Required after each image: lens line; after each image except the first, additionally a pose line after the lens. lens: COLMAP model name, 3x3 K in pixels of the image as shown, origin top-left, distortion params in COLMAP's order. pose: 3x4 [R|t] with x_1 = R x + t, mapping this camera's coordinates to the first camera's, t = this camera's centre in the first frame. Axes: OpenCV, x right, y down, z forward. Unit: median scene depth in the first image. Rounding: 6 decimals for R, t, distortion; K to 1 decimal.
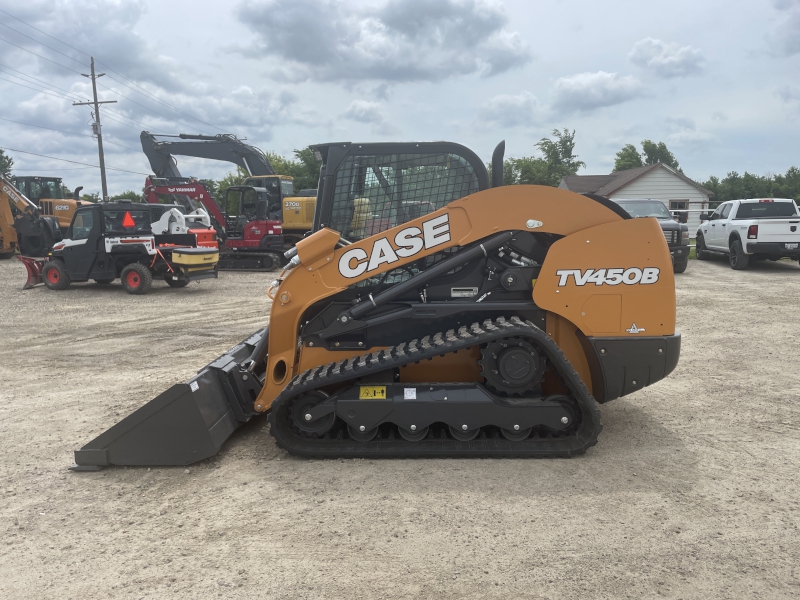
lens RADIAL K [[609.9, 0, 382.4], [0, 609.9, 307.8], [0, 0, 1]] dist [0.086477, -0.109083]
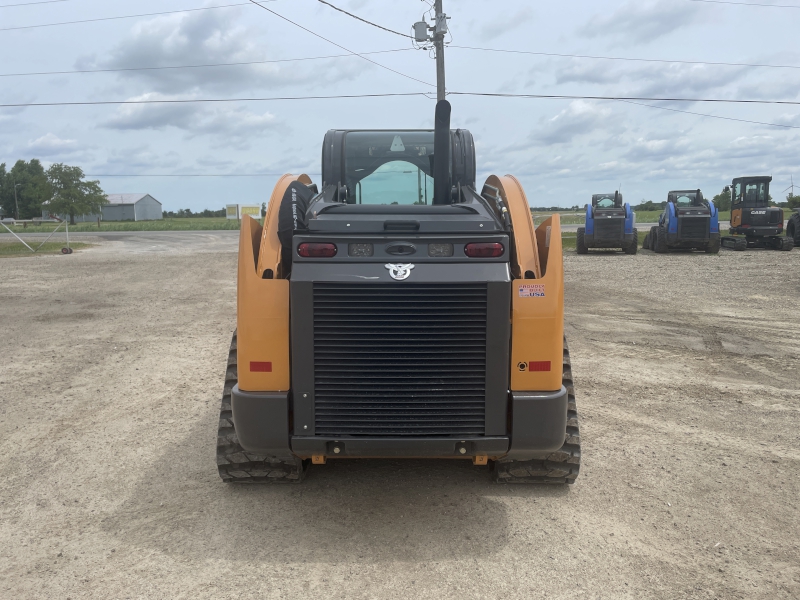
lens RADIAL K [[594.5, 0, 388.6], [0, 594.5, 298.3], [0, 0, 1]] dist [0.082653, -0.103391]
pose [[0.035372, 0.153060, -0.987584, 1.084888], [-0.132988, 0.980134, 0.147142, -0.167957], [0.990486, 0.126132, 0.055025, 1.095622]]
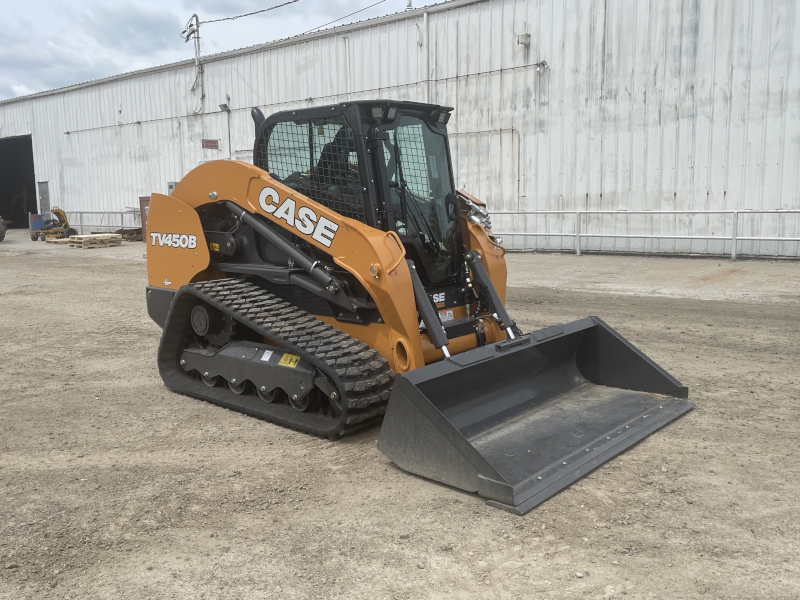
lens RADIAL K [[721.6, 0, 407.4], [0, 721.6, 297.3], [0, 0, 1]] dist [0.088704, -0.113389]
pose [[-0.785684, -0.056683, 0.616026, -0.850630], [0.116114, 0.964583, 0.236848, -0.267950], [-0.607633, 0.257617, -0.751276, 2.122581]]
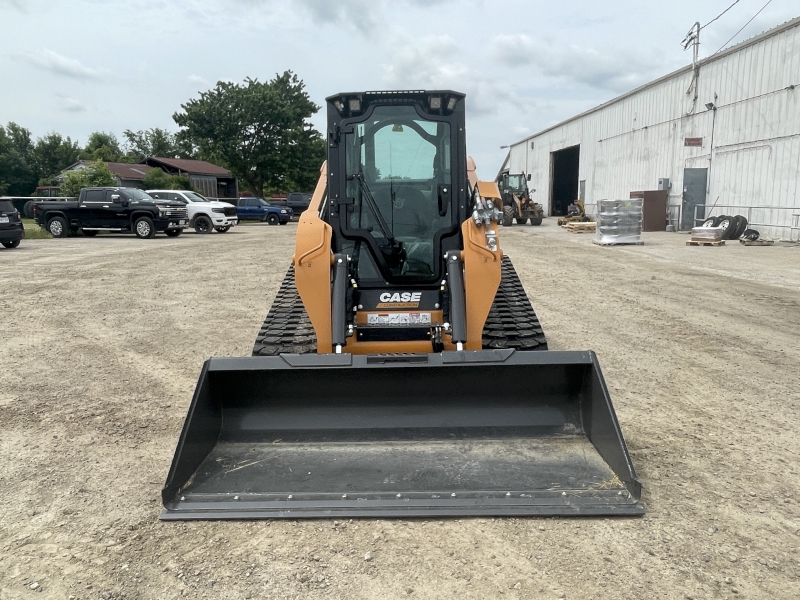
lens RADIAL K [[589.0, 0, 400.0], [0, 589.0, 300.0], [0, 0, 1]] dist [-0.001831, -0.004225]
pose [[-0.036102, -0.153105, 0.987550, -1.071576], [0.154414, 0.975472, 0.156877, -0.116358], [-0.987347, 0.158155, -0.011575, 1.193623]]
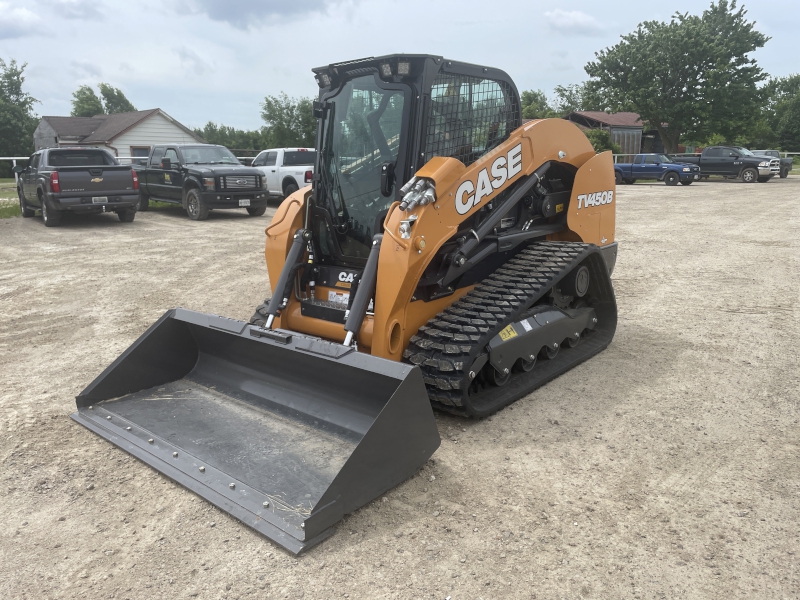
lens RADIAL K [[613.6, 0, 400.0], [0, 613.6, 300.0], [0, 0, 1]] dist [0.086823, -0.111899]
pose [[0.621574, -0.167313, 0.765279, -0.834886], [0.117916, 0.985777, 0.119747, -0.044914], [-0.774430, 0.015807, 0.632462, 0.512130]]
